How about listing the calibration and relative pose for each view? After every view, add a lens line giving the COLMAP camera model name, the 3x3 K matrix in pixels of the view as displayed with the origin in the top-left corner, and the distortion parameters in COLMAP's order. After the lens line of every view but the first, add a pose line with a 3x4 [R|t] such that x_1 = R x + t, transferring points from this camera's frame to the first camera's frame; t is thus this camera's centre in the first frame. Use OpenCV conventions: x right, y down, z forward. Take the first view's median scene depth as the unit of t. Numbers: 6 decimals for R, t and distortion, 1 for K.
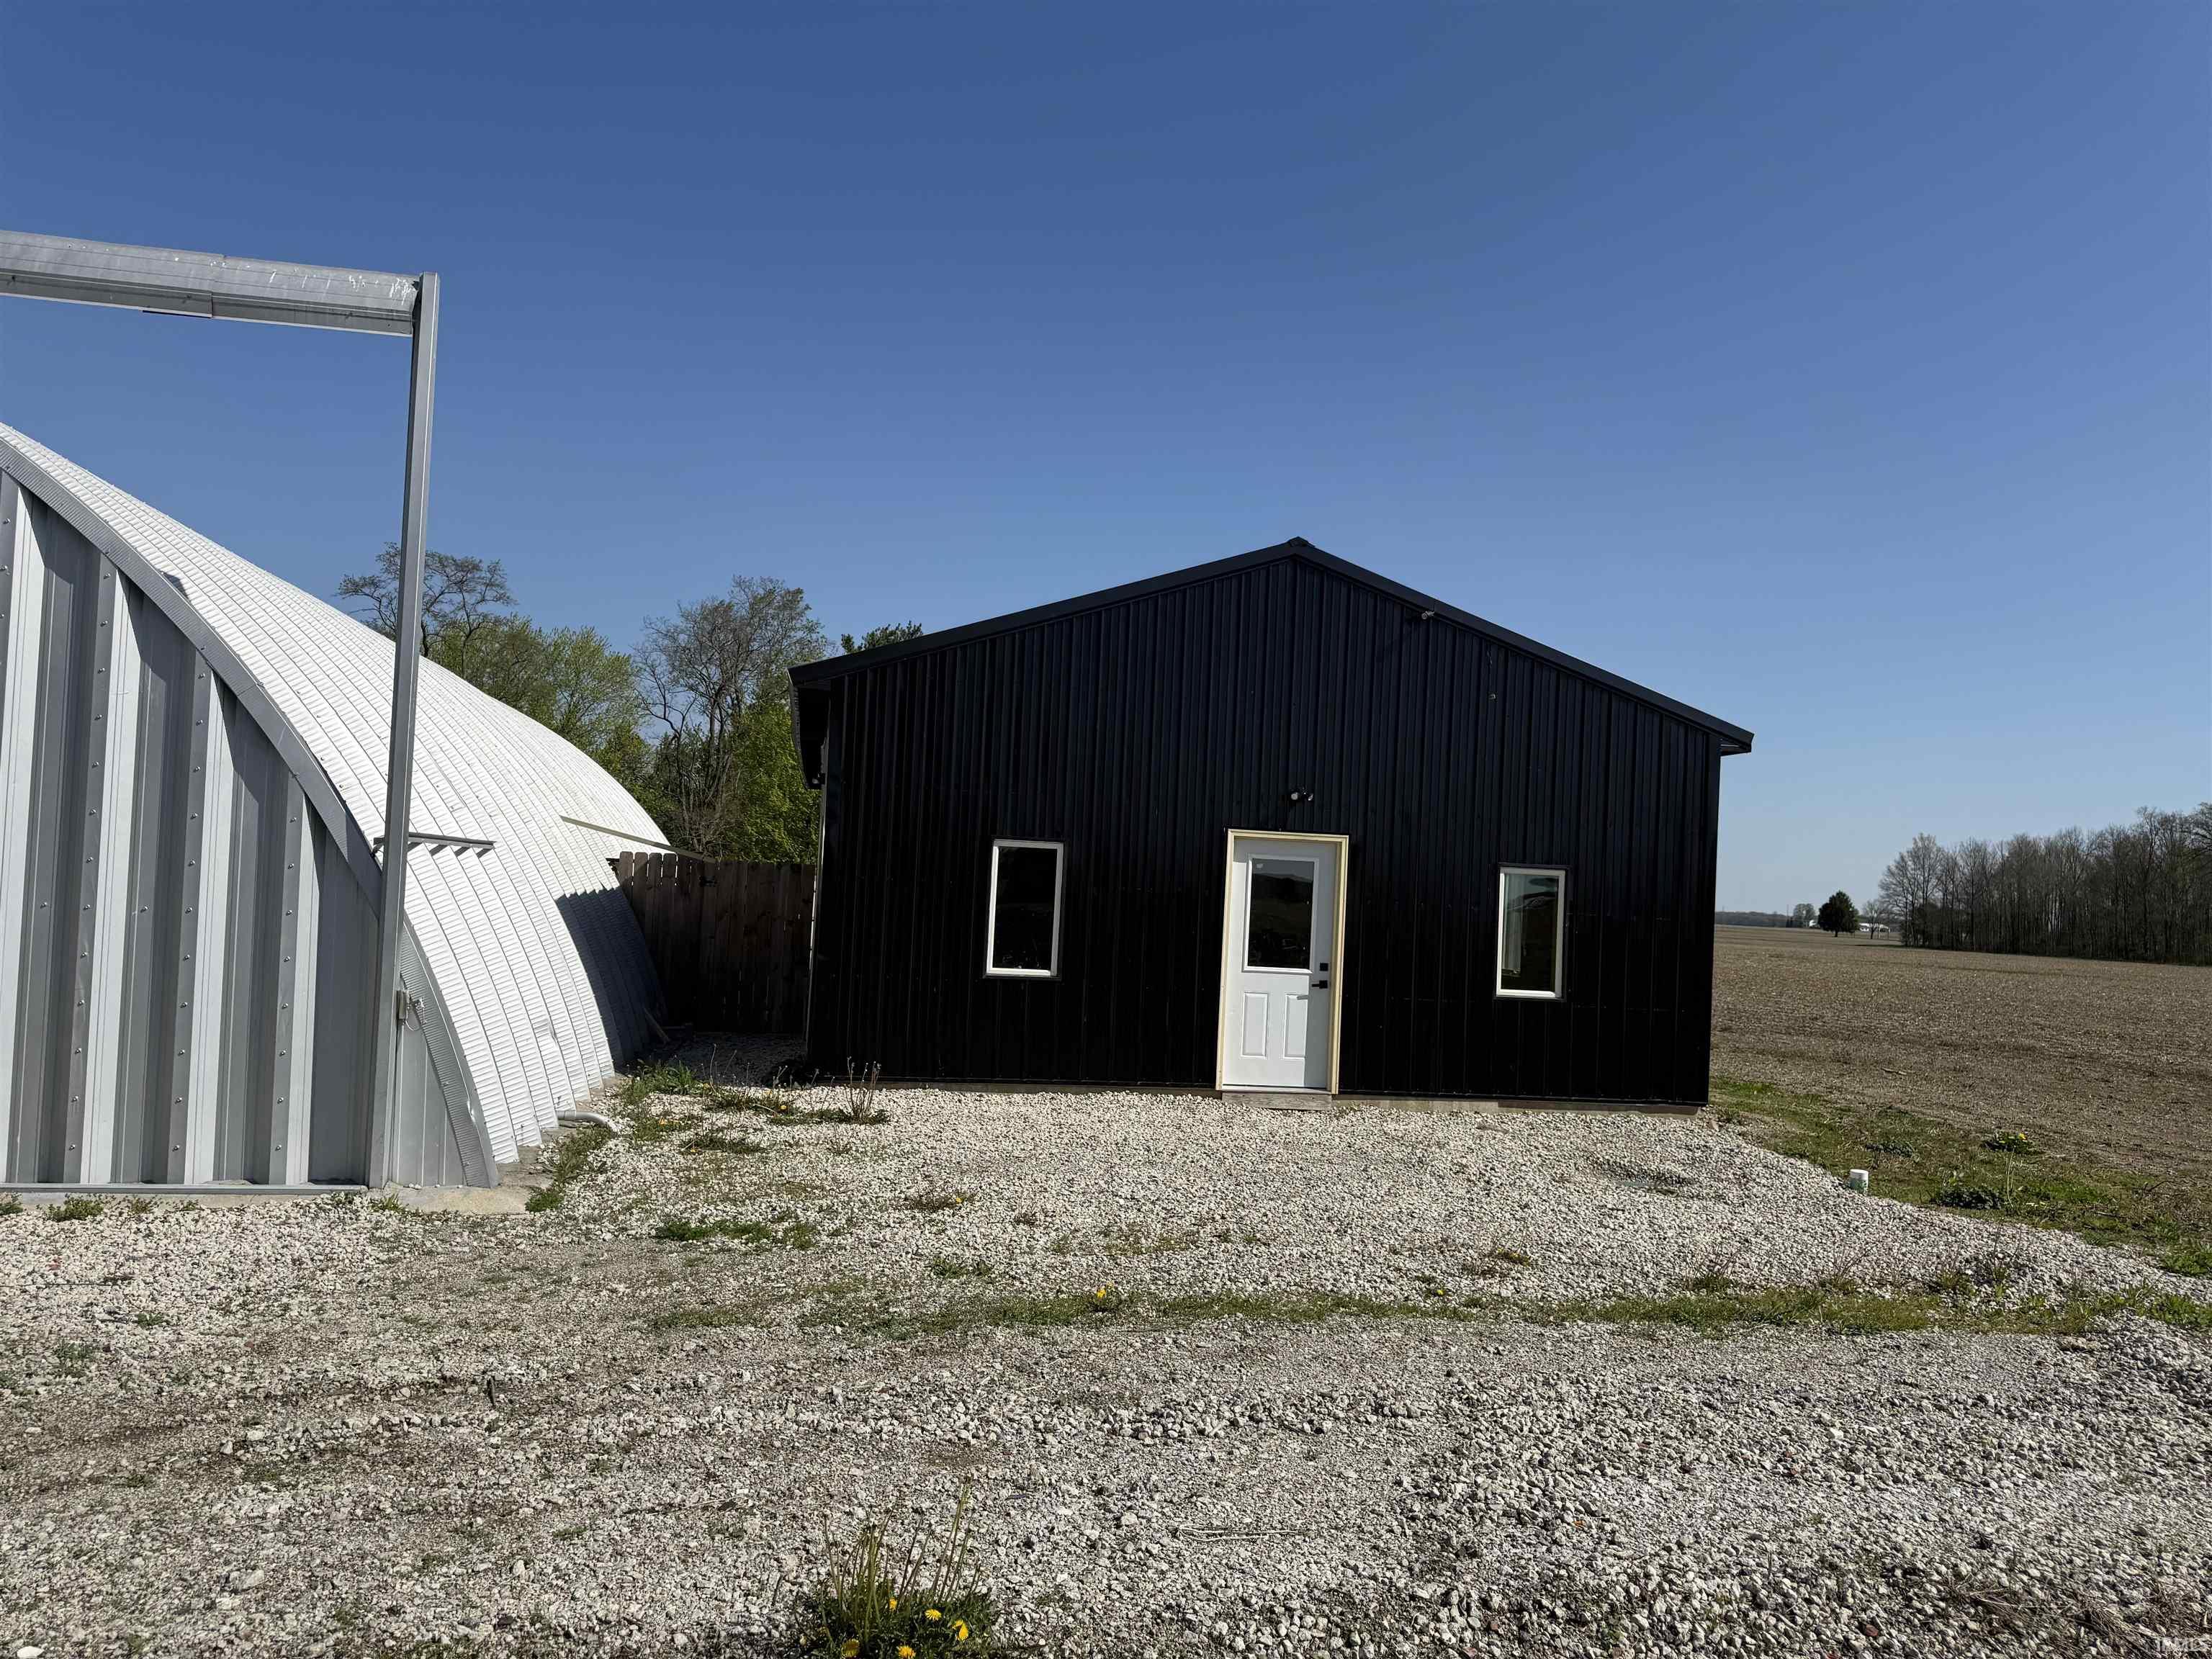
lens RADIAL K [[1546.7, 0, 1104.6], [0, 1546.7, 865.5], [0, 0, 1]] dist [0.064338, -0.080770]
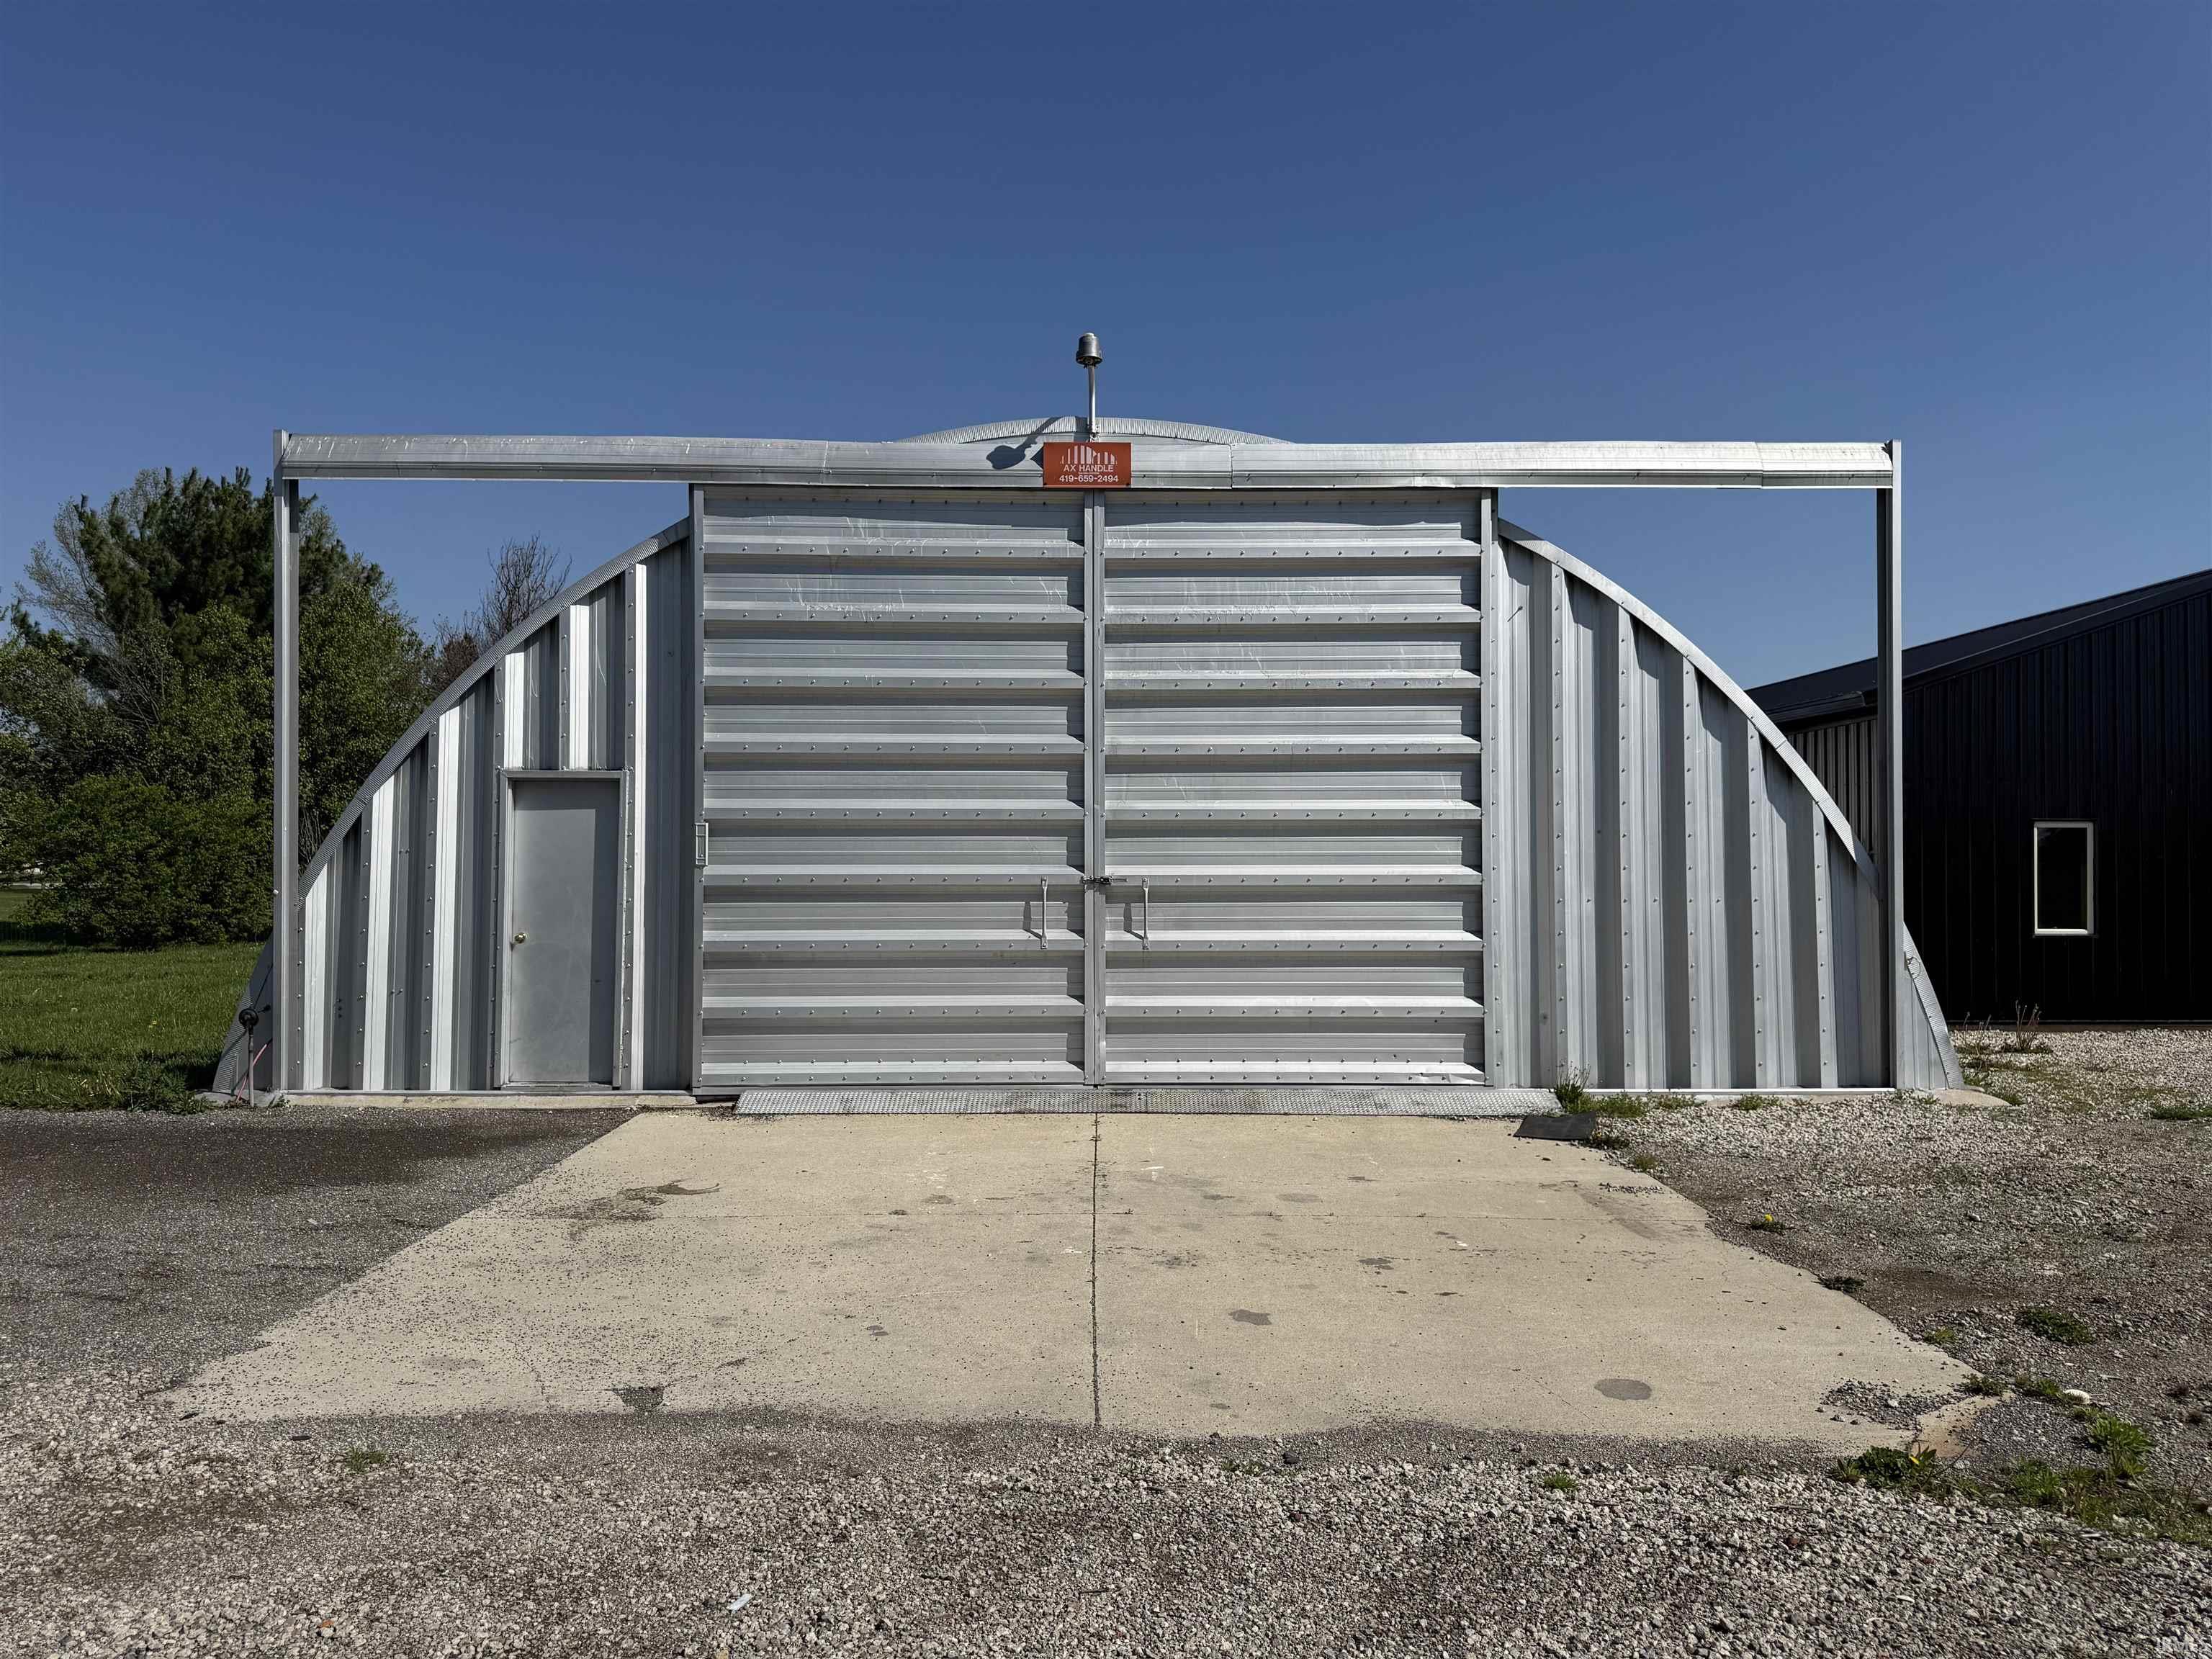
lens RADIAL K [[1546.7, 0, 1129.1], [0, 1546.7, 840.2], [0, 0, 1]] dist [0.064338, -0.080770]
pose [[0.986889, -0.049635, -0.153579, -0.563017], [0.049135, 0.998767, -0.007055, -0.028132], [0.153739, -0.000584, 0.988111, -0.301221]]
